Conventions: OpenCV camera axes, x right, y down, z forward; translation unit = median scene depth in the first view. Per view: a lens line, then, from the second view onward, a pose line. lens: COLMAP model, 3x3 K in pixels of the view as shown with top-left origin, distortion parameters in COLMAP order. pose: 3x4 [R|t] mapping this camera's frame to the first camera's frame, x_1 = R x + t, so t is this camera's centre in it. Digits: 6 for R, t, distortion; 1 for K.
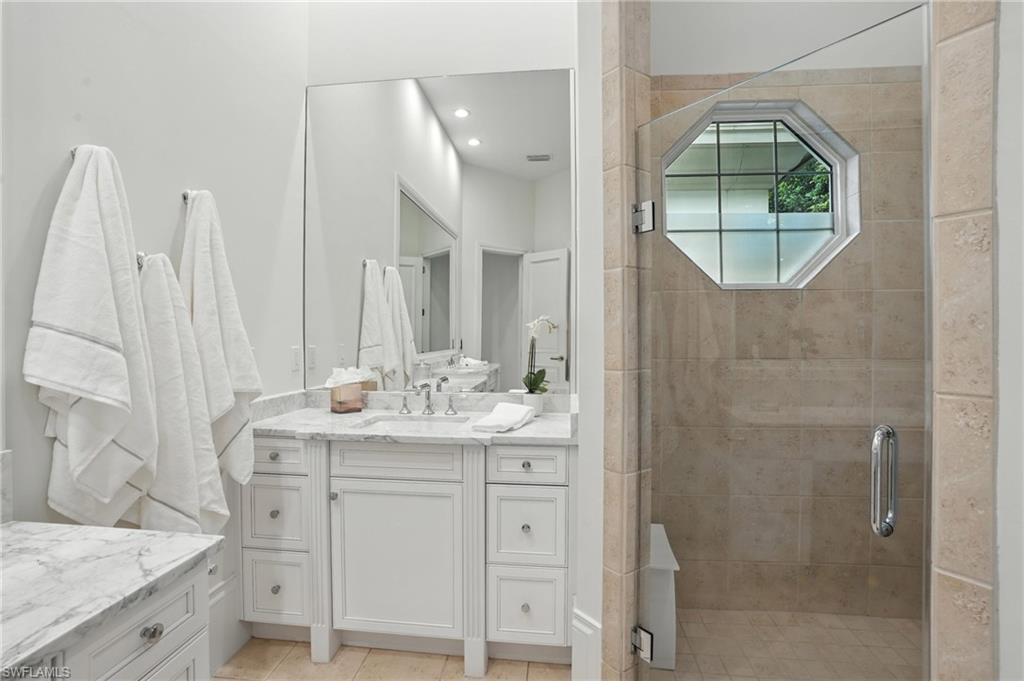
lens RADIAL K [[475.9, 0, 509.0], [0, 475.9, 337.2], [0, 0, 1]] dist [-0.069646, 0.027076]
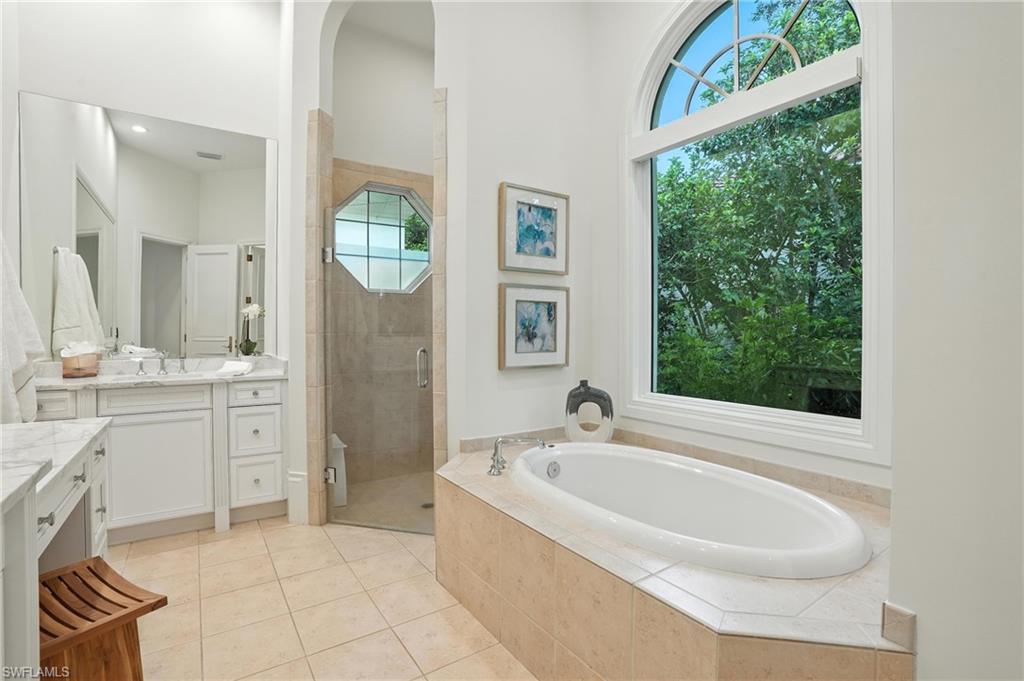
lens RADIAL K [[475.9, 0, 509.0], [0, 475.9, 337.2], [0, 0, 1]] dist [-0.069646, 0.027076]
pose [[0.766833, -0.008617, 0.641788, -0.265138], [0.002256, 0.999940, 0.010730, 0.045448], [-0.641842, -0.006780, 0.766807, -0.664301]]
